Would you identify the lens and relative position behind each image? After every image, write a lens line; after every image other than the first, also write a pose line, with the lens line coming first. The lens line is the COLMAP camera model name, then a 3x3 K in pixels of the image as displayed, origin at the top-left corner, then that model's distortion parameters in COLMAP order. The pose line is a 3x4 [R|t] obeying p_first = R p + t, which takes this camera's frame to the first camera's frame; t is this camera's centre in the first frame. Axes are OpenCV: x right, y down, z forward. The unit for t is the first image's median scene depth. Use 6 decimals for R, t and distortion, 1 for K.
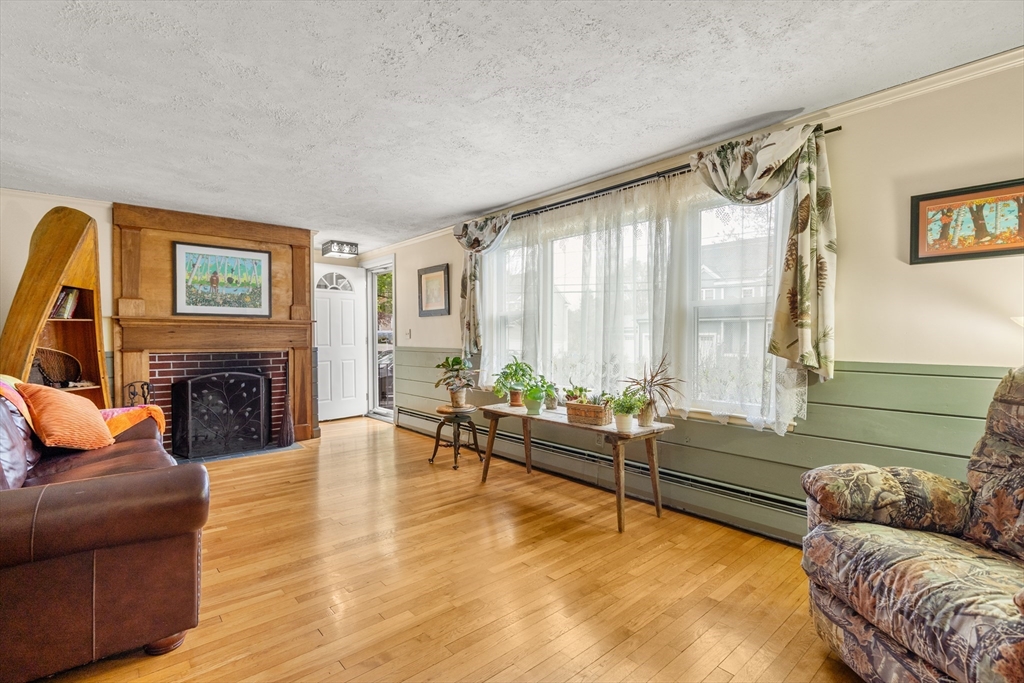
lens RADIAL K [[474.0, 0, 512.0], [0, 474.0, 341.5], [0, 0, 1]] dist [-0.000046, 0.000488]
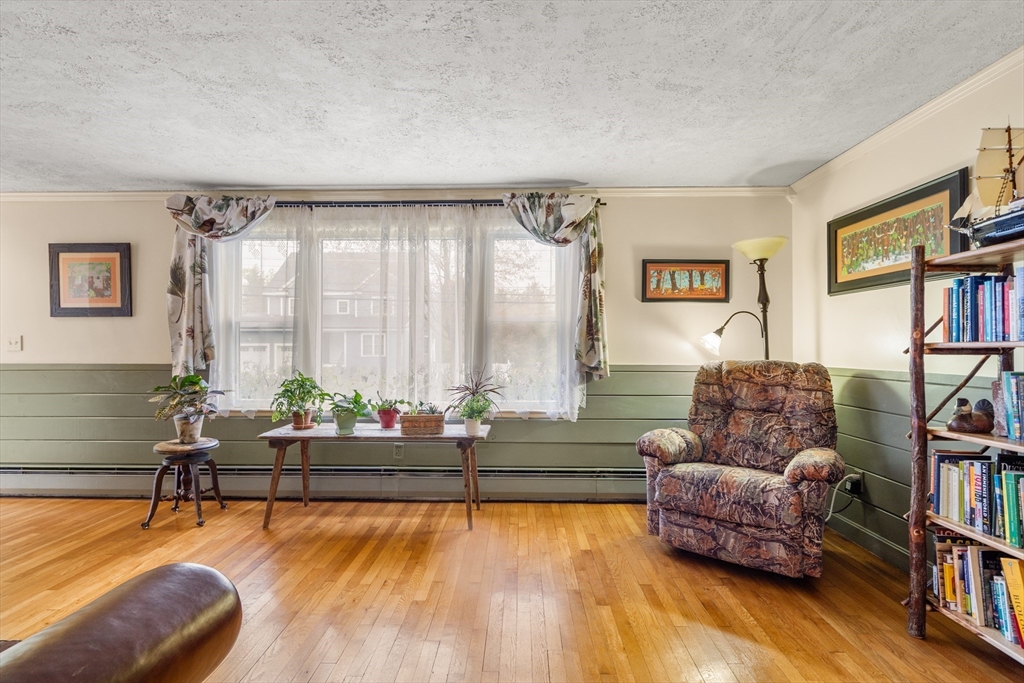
lens RADIAL K [[489.7, 0, 508.9], [0, 489.7, 347.2], [0, 0, 1]] dist [-0.002002, 0.000650]
pose [[0.677894, 0.001507, 0.735158, -0.481550], [0.006829, 0.999942, -0.008347, -0.001282], [-0.735128, 0.010679, 0.677844, 0.163284]]
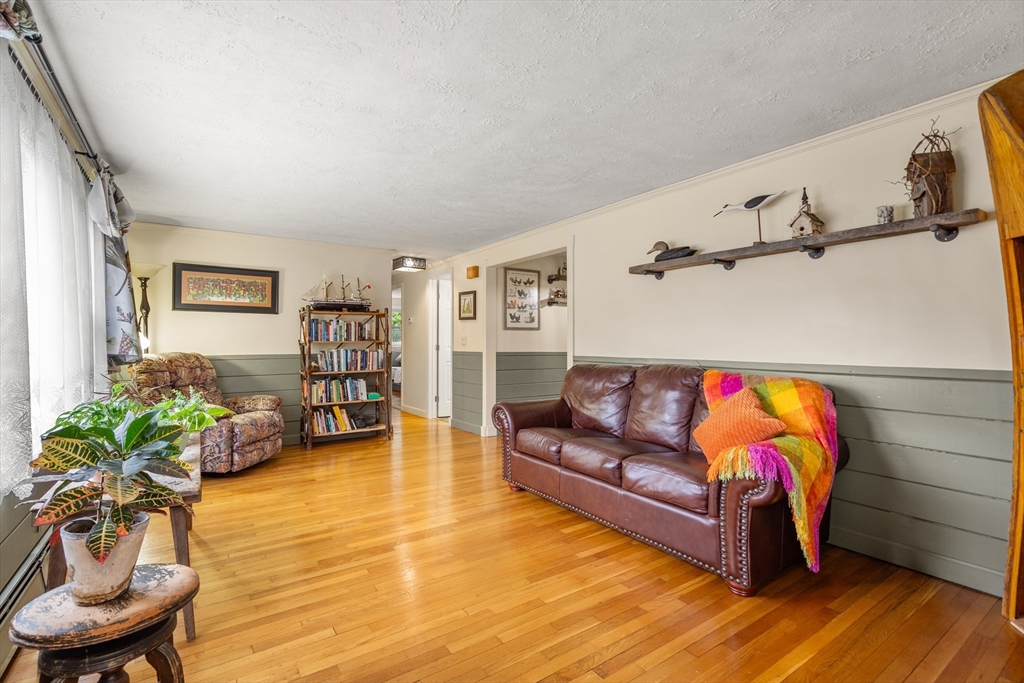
lens RADIAL K [[467.3, 0, 510.5], [0, 467.3, 341.8], [0, 0, 1]] dist [-0.001111, 0.001198]
pose [[-0.992709, 0.007753, 0.120287, -0.553397], [0.008741, 0.999932, 0.007688, -0.013367], [-0.120219, 0.008683, -0.992709, 1.833906]]
